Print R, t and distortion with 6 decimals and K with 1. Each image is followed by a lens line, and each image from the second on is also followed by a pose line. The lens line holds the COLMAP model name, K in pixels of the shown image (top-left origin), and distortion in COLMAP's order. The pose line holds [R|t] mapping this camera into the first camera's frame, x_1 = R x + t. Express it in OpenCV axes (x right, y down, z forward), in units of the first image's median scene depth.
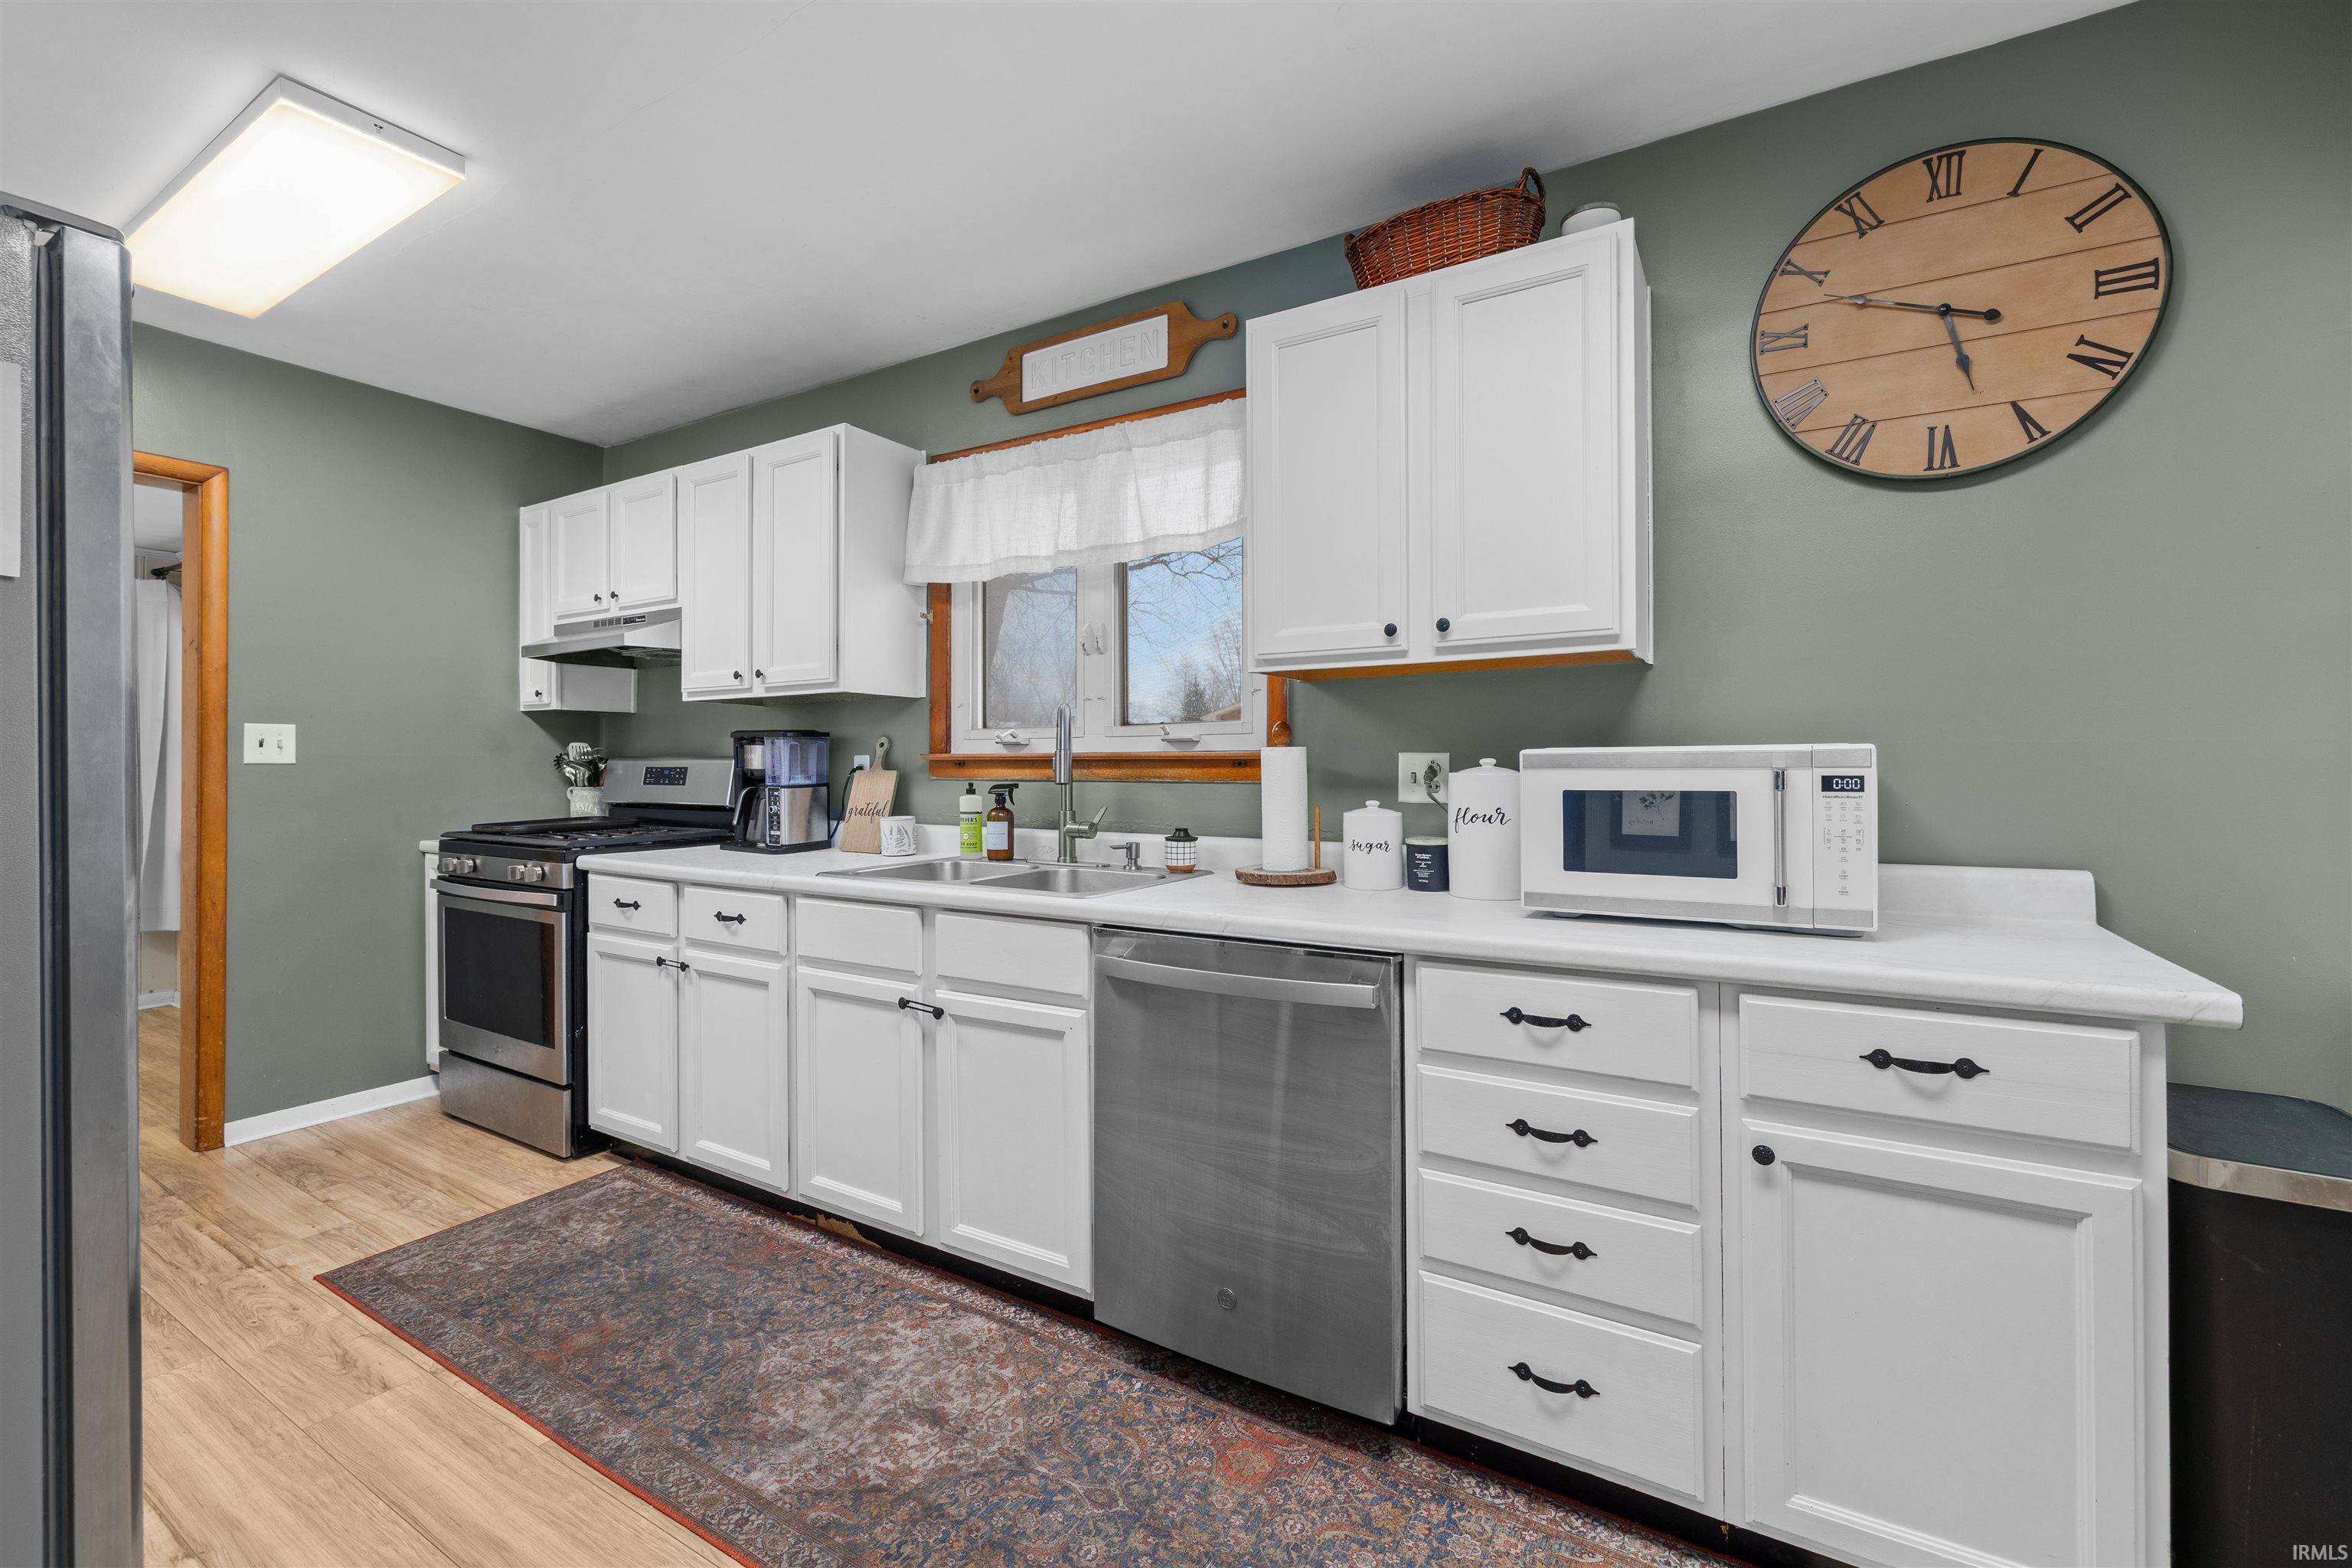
lens RADIAL K [[986.1, 0, 1163.2], [0, 986.1, 768.1], [0, 0, 1]] dist [-0.002283, -0.001905]
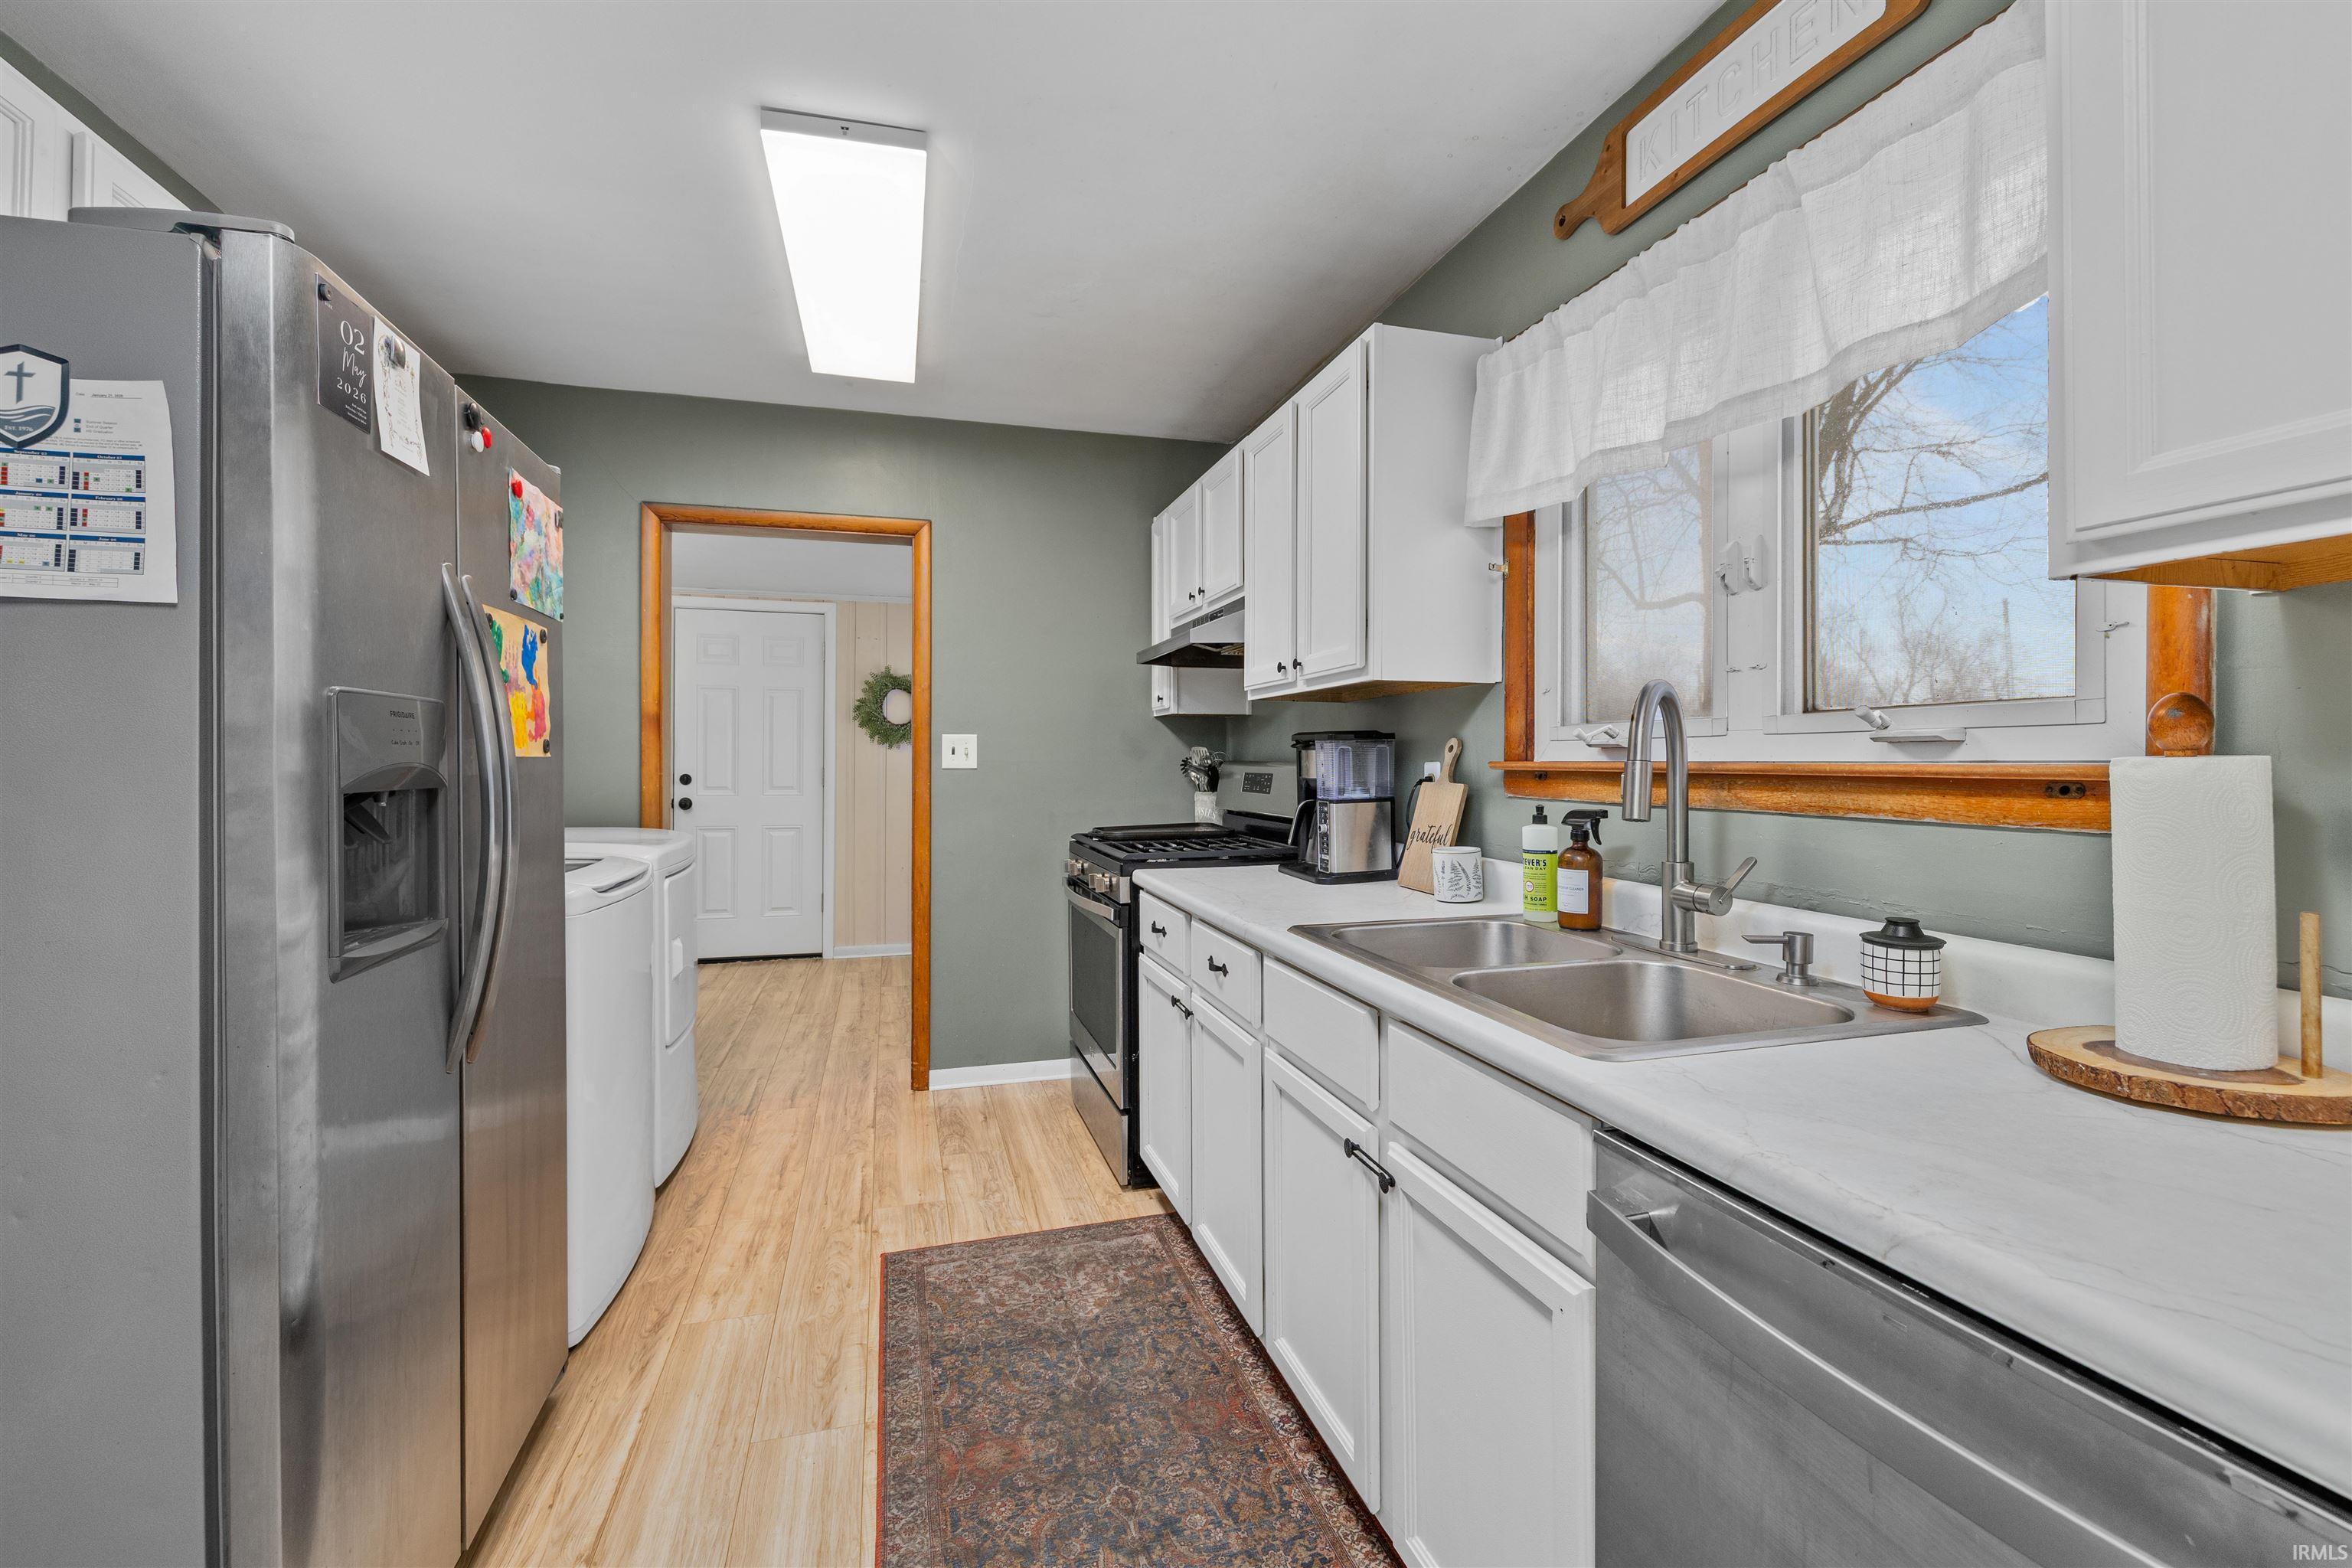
lens RADIAL K [[986.1, 0, 1167.0], [0, 986.1, 761.4], [0, 0, 1]] dist [-0.002283, -0.001905]
pose [[0.733892, 0.002314, -0.679262, 0.079749], [-0.003121, 0.999995, 0.000035, -0.016322], [0.679259, 0.002094, 0.733896, 0.375456]]
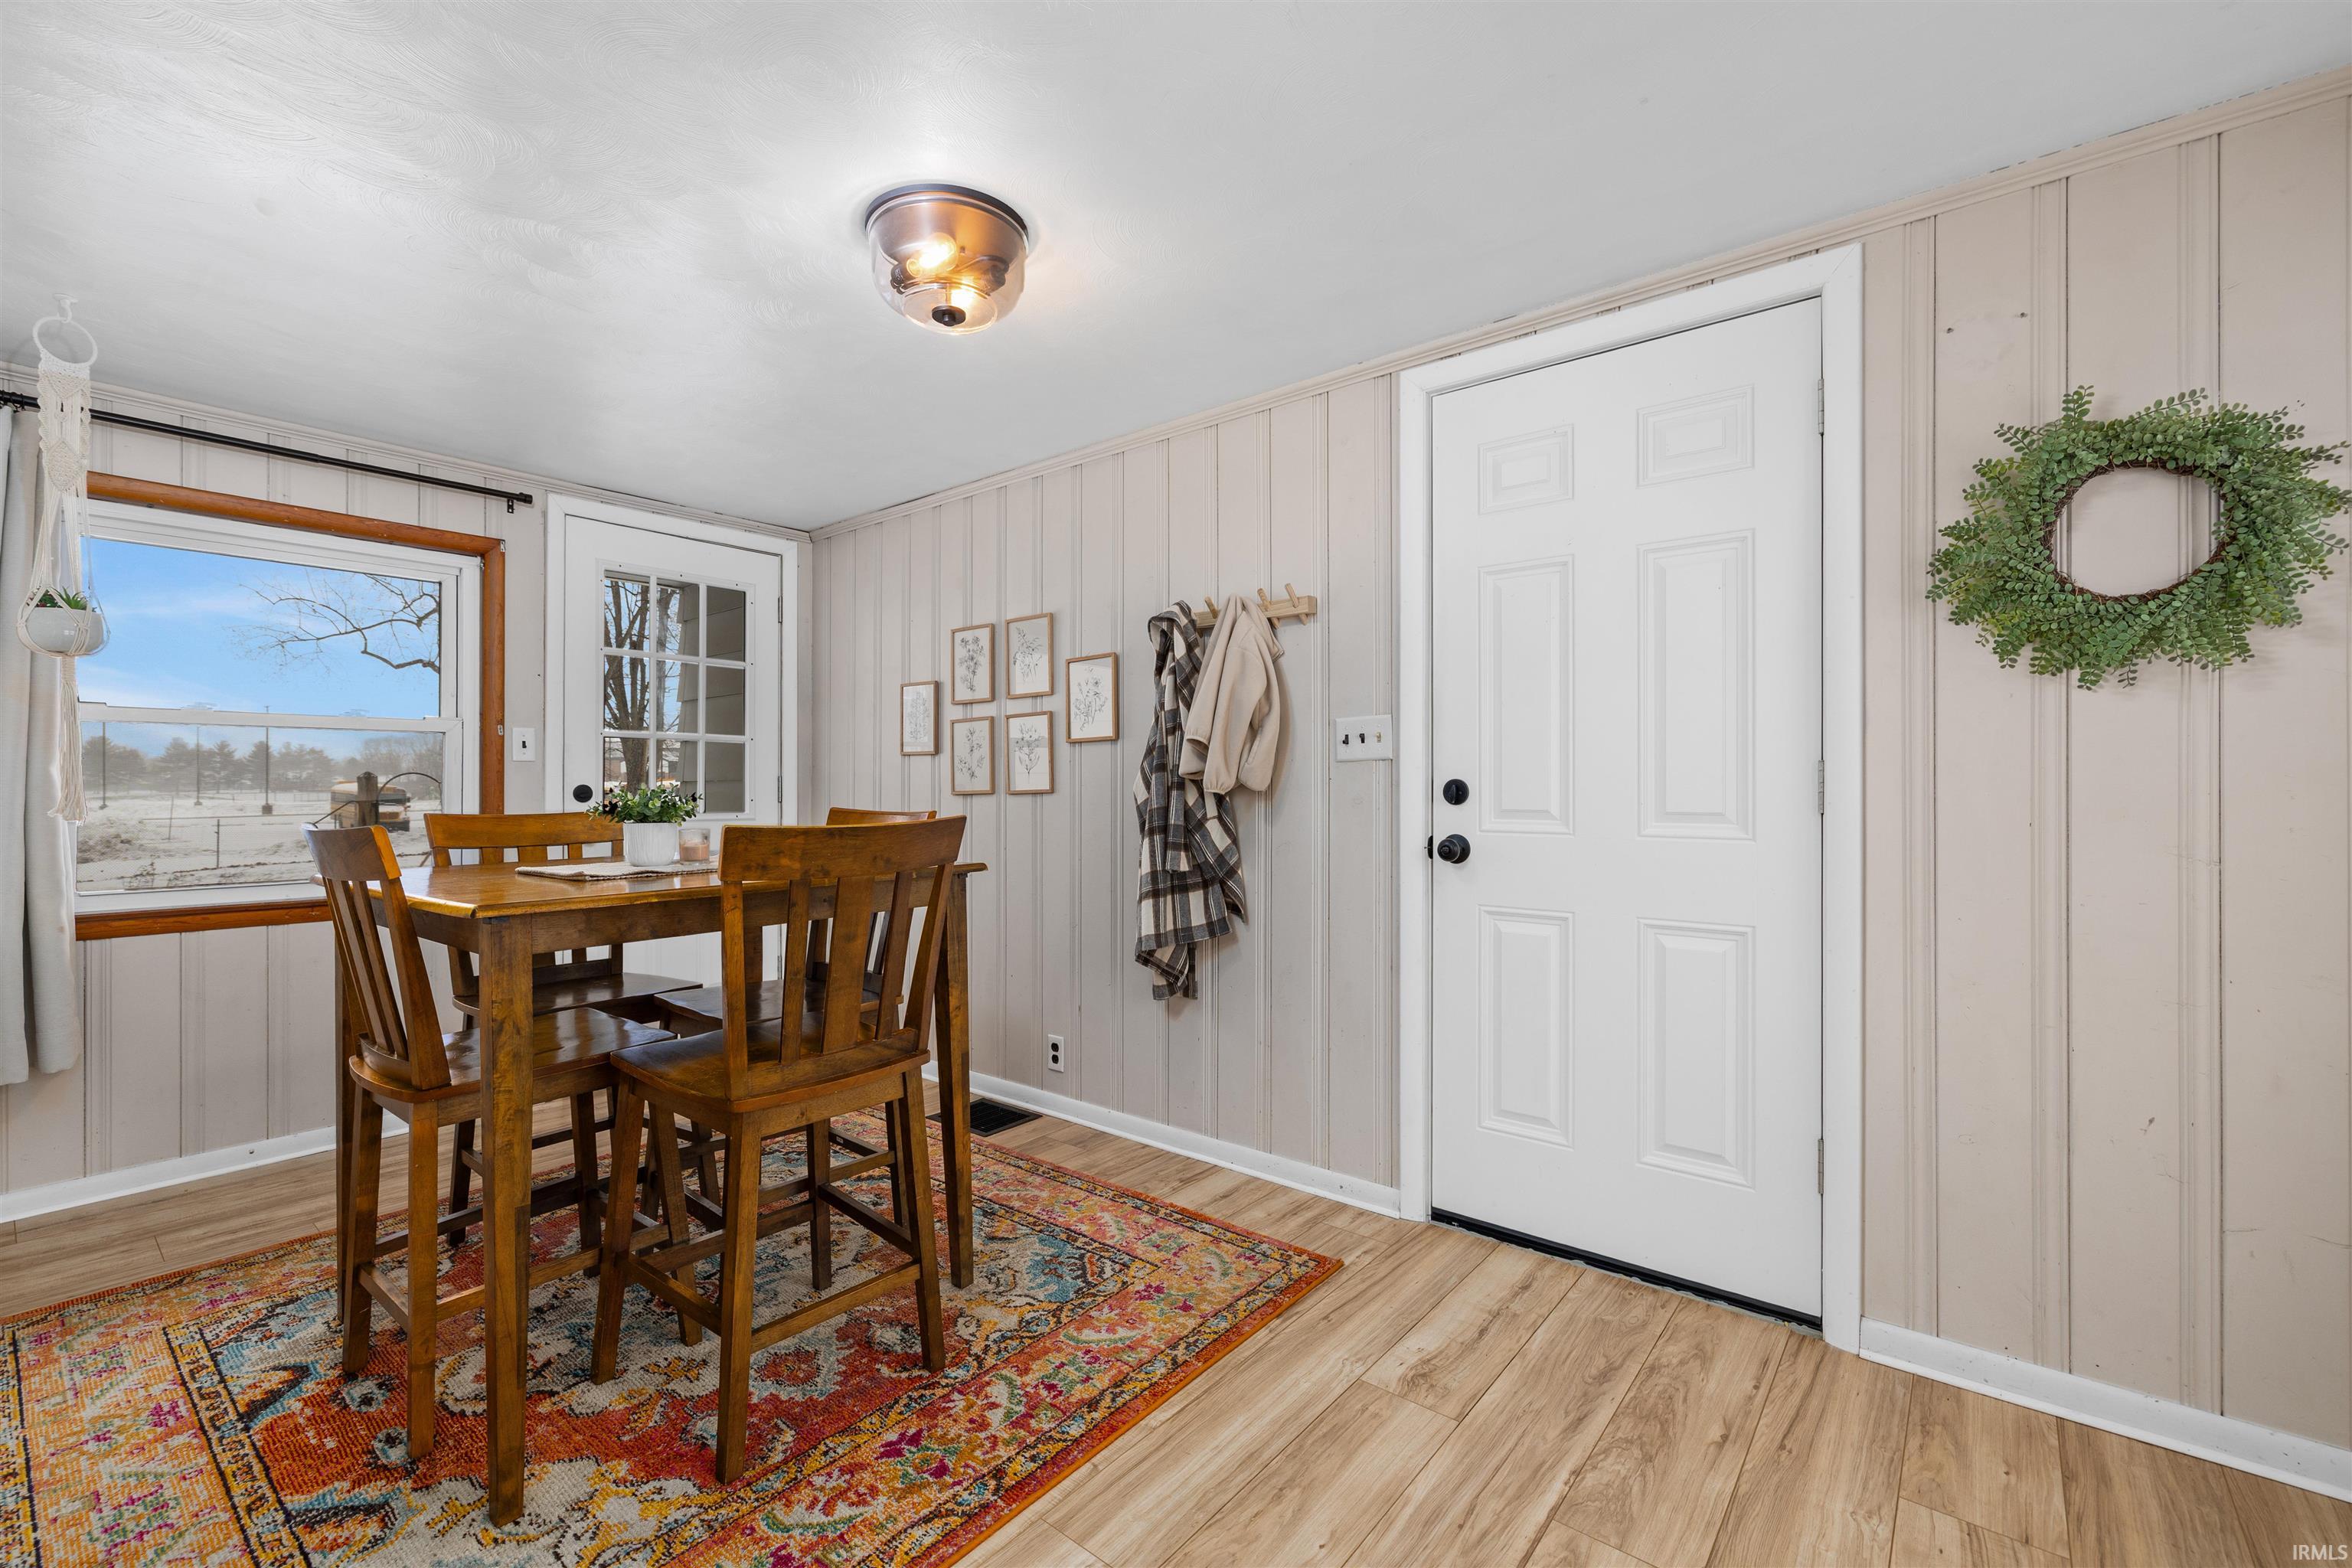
lens RADIAL K [[986.1, 0, 1154.1], [0, 986.1, 779.5], [0, 0, 1]] dist [-0.002283, -0.001905]
pose [[-0.154652, -0.006555, -0.987947, -1.244713], [-0.000523, 0.999978, -0.006553, 0.022182], [0.987969, -0.000497, -0.154652, 1.129347]]
